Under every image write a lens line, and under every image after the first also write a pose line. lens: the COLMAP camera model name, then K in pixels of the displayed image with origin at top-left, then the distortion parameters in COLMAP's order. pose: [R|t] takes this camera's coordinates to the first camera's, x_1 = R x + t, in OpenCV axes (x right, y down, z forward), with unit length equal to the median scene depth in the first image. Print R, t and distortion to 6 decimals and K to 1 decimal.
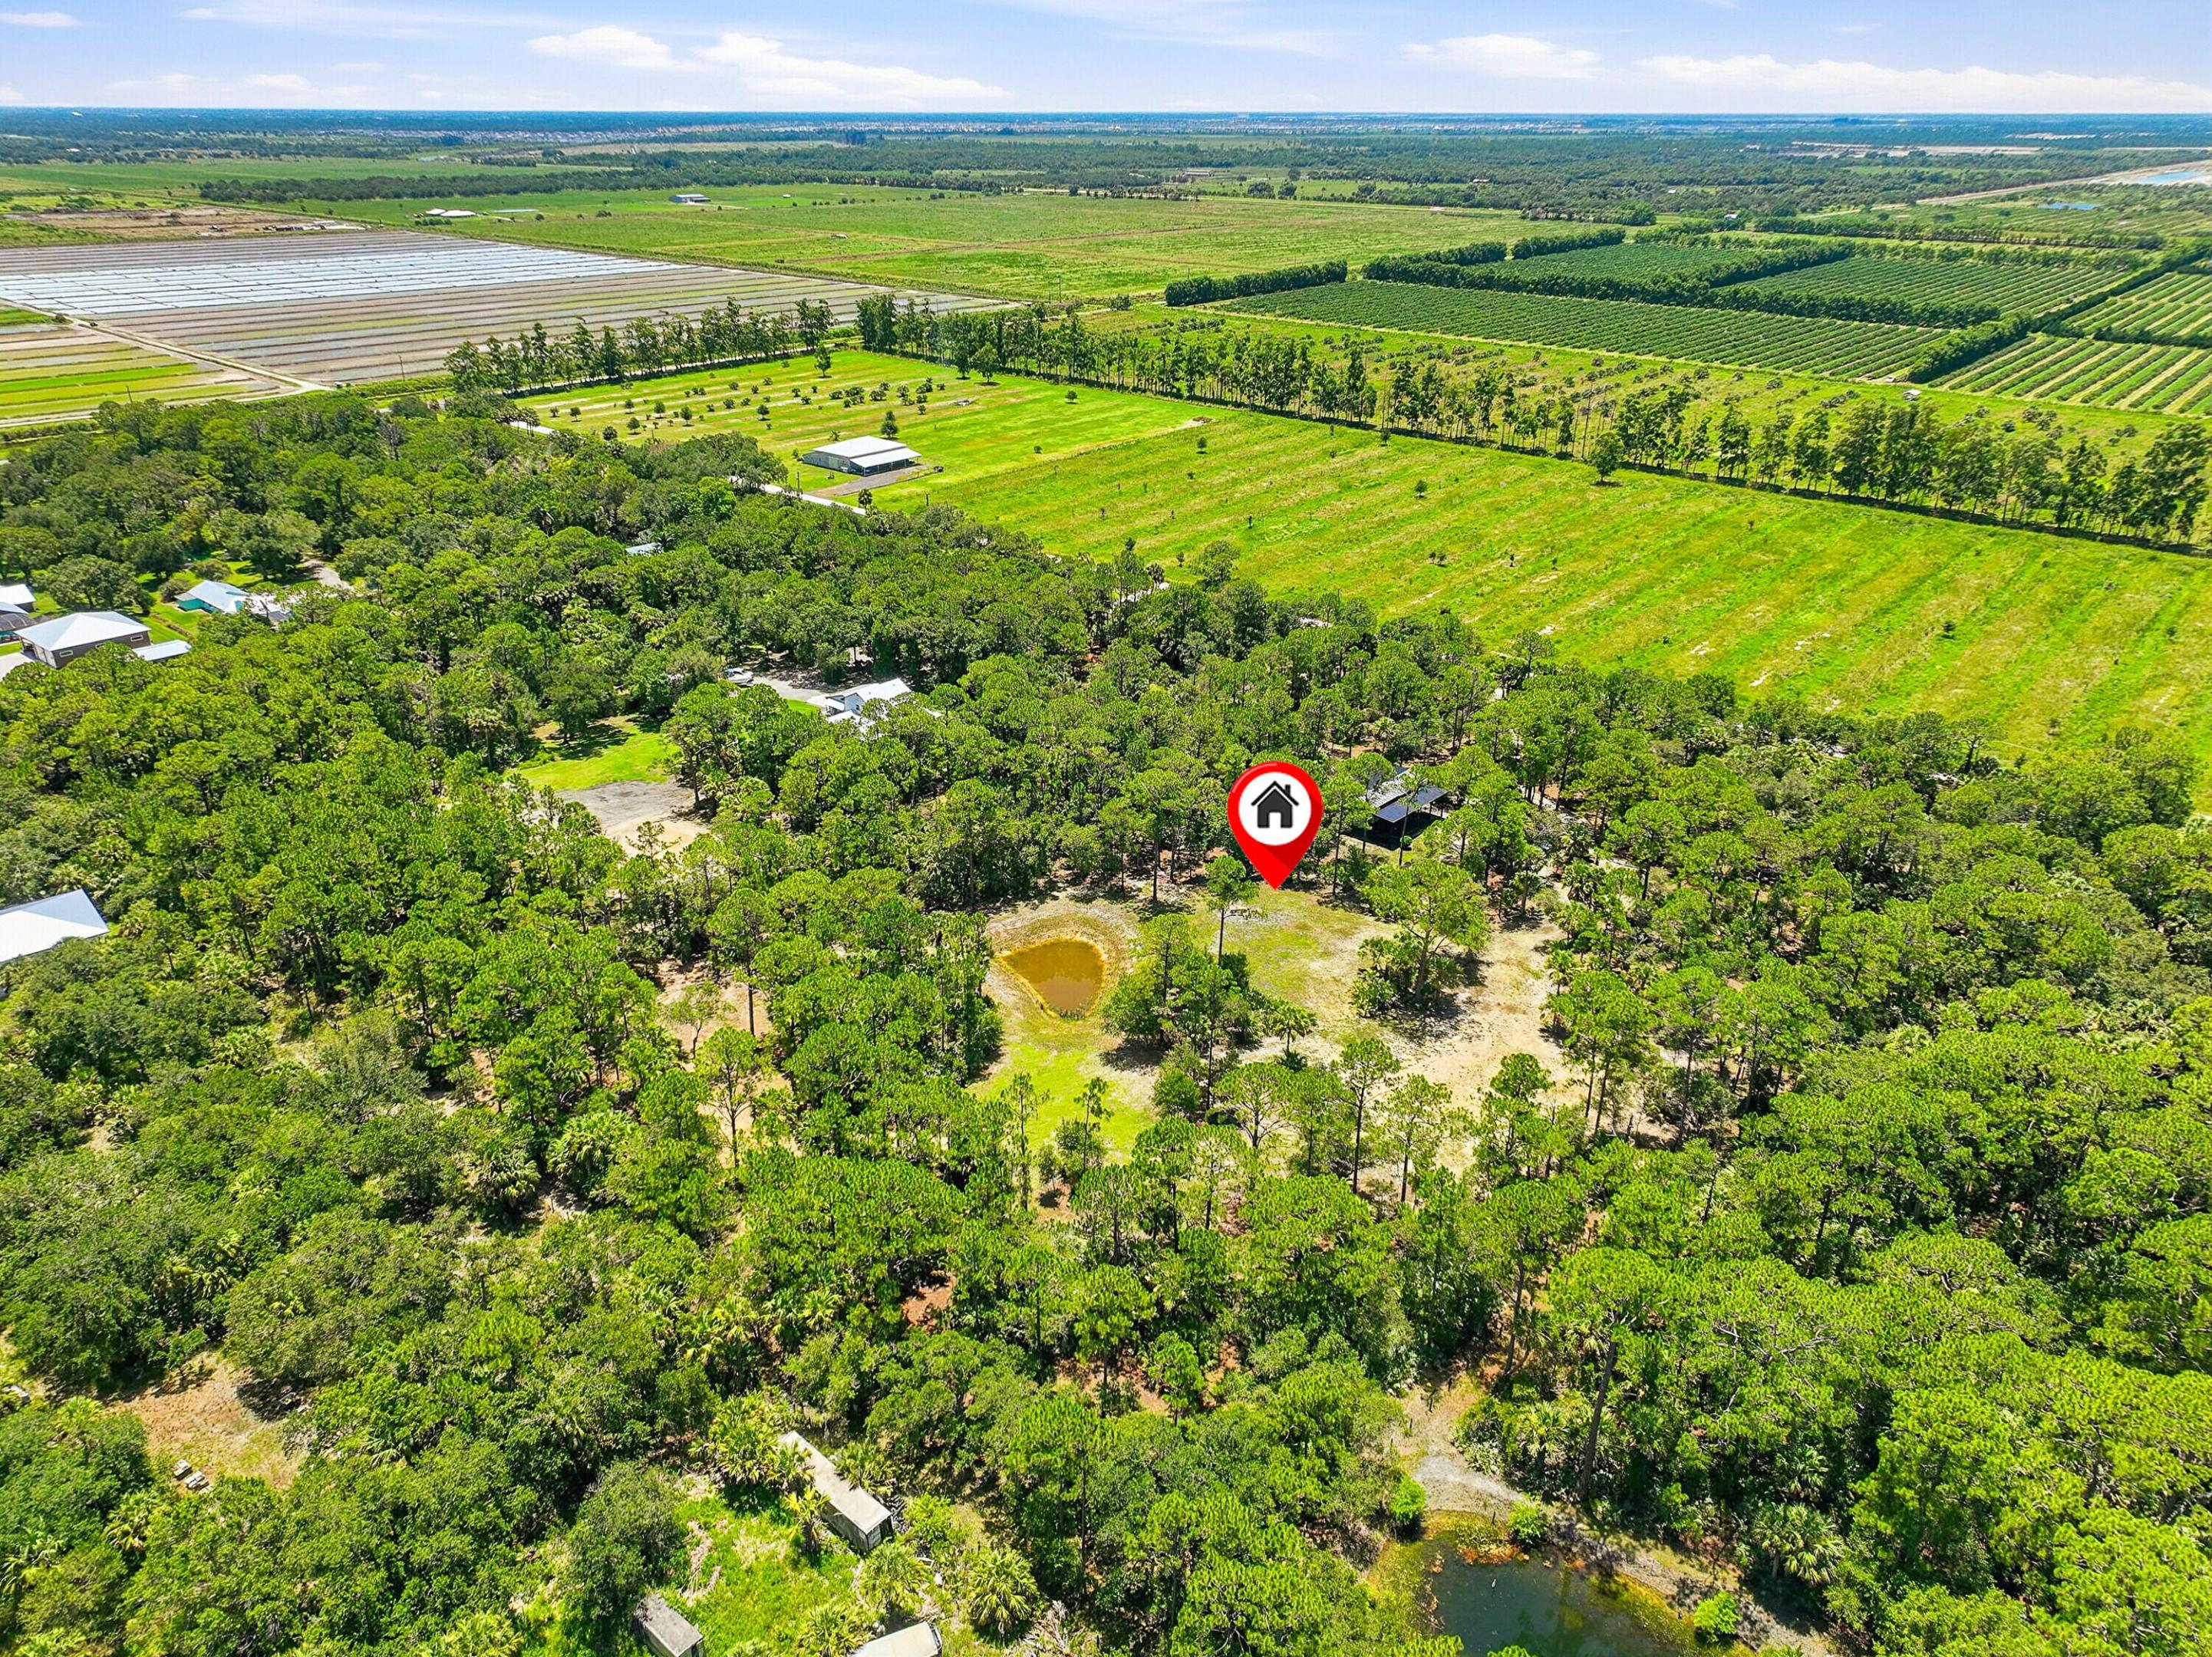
lens RADIAL K [[1562.5, 0, 1107.7], [0, 1562.5, 808.6], [0, 0, 1]] dist [-0.005227, 0.021870]
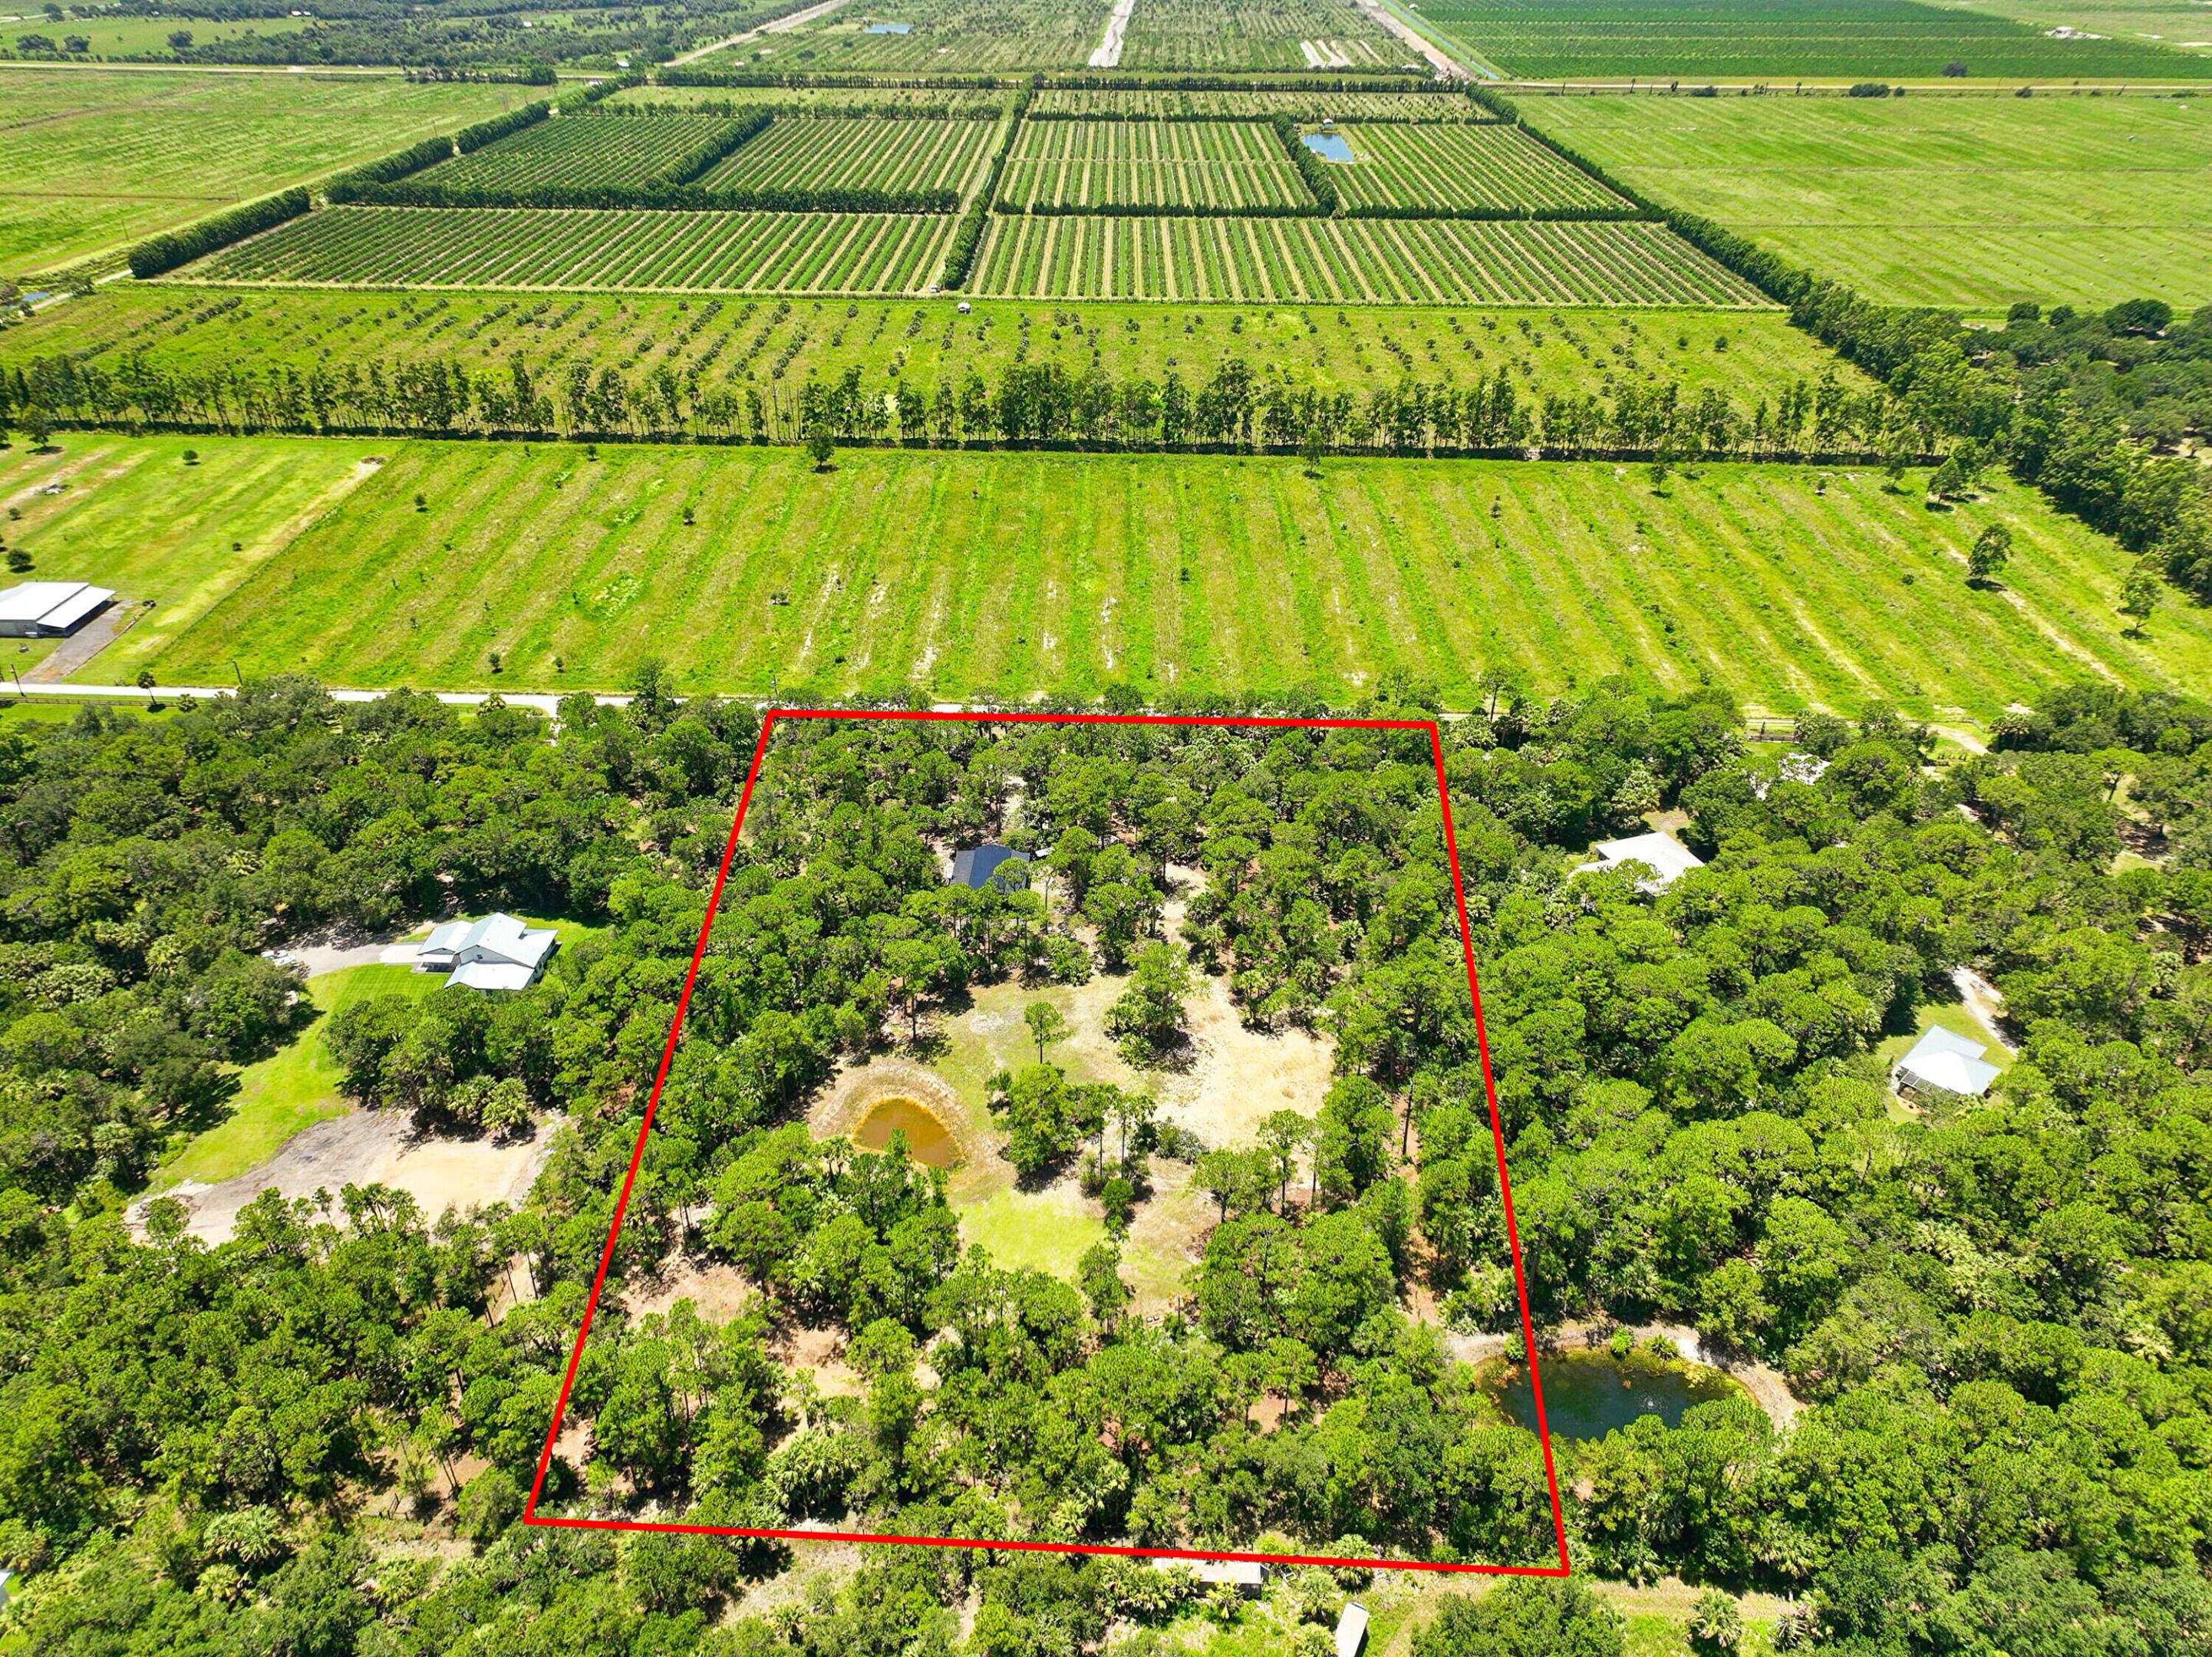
lens RADIAL K [[1562.5, 0, 1107.7], [0, 1562.5, 808.6], [0, 0, 1]] dist [-0.005227, 0.021870]
pose [[0.770896, -0.327448, 0.546349, -0.219191], [0.258898, 0.944773, 0.200935, -0.150843], [-0.581972, -0.013451, 0.813098, -0.033677]]
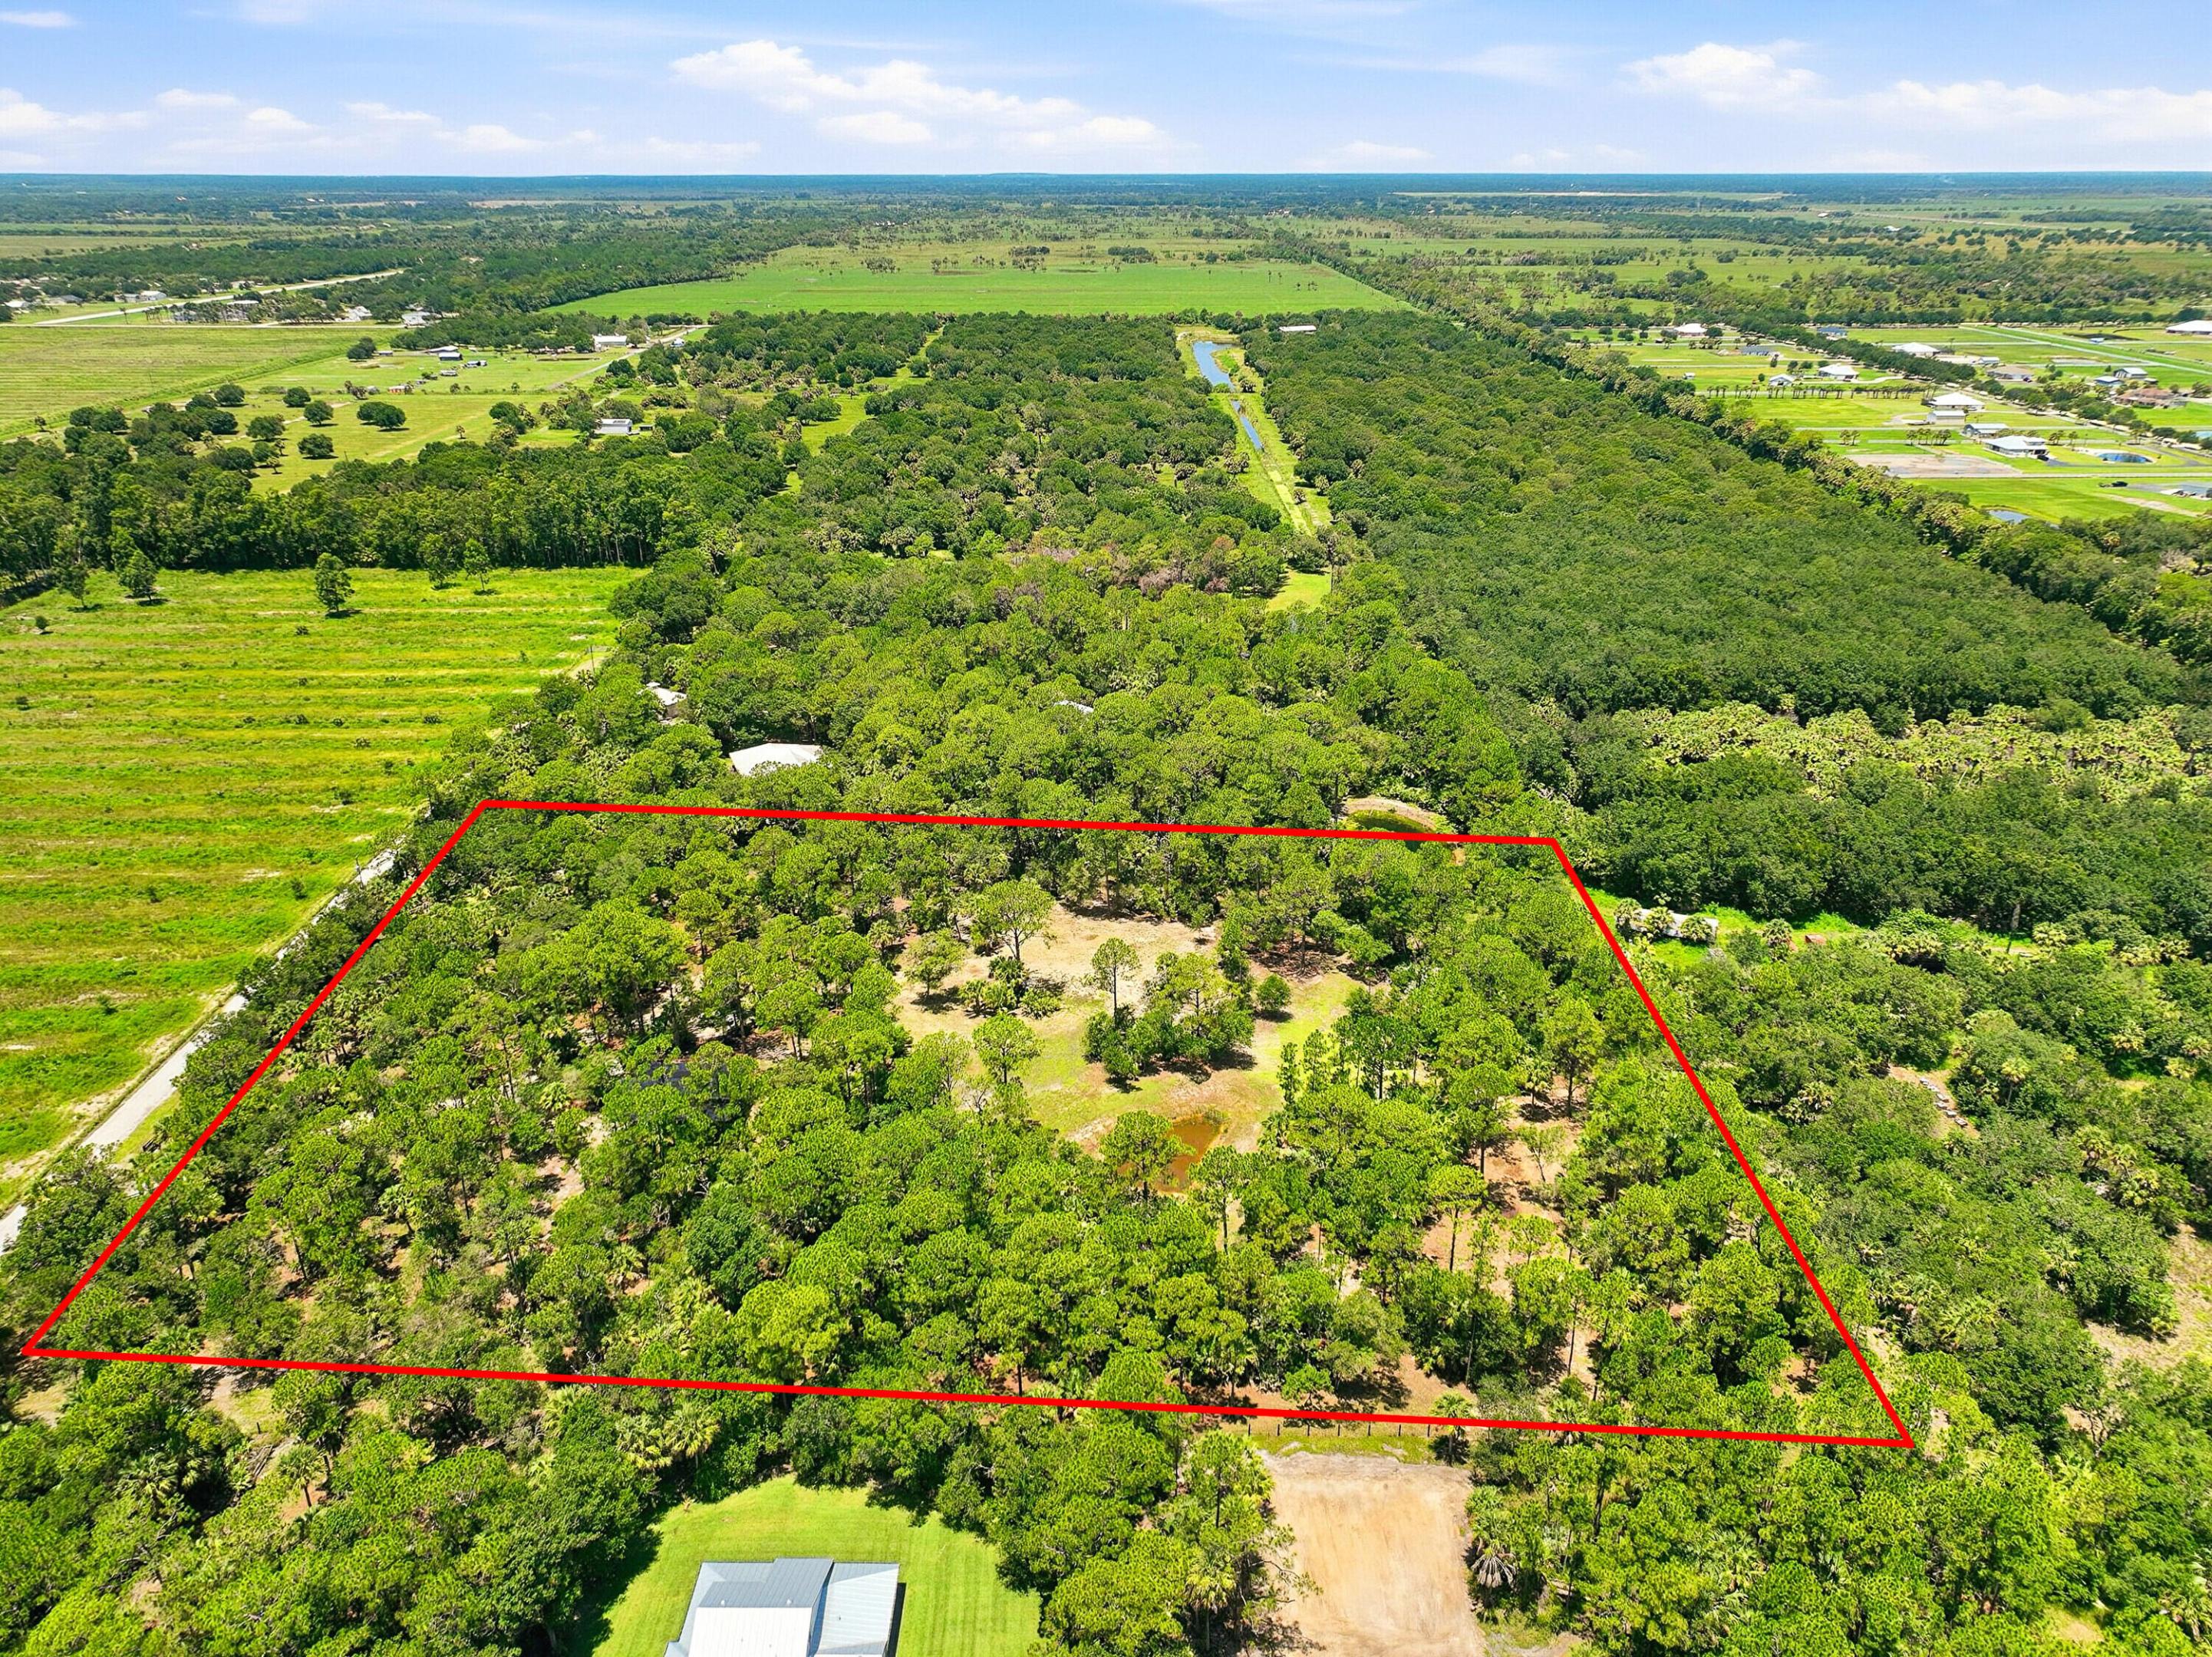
lens RADIAL K [[1562.5, 0, 1107.7], [0, 1562.5, 808.6], [0, 0, 1]] dist [-0.005227, 0.021870]
pose [[-0.666303, -0.284237, 0.689383, -0.287493], [0.306910, 0.738031, 0.600930, -0.306878], [-0.679593, 0.611980, -0.404517, 0.581243]]
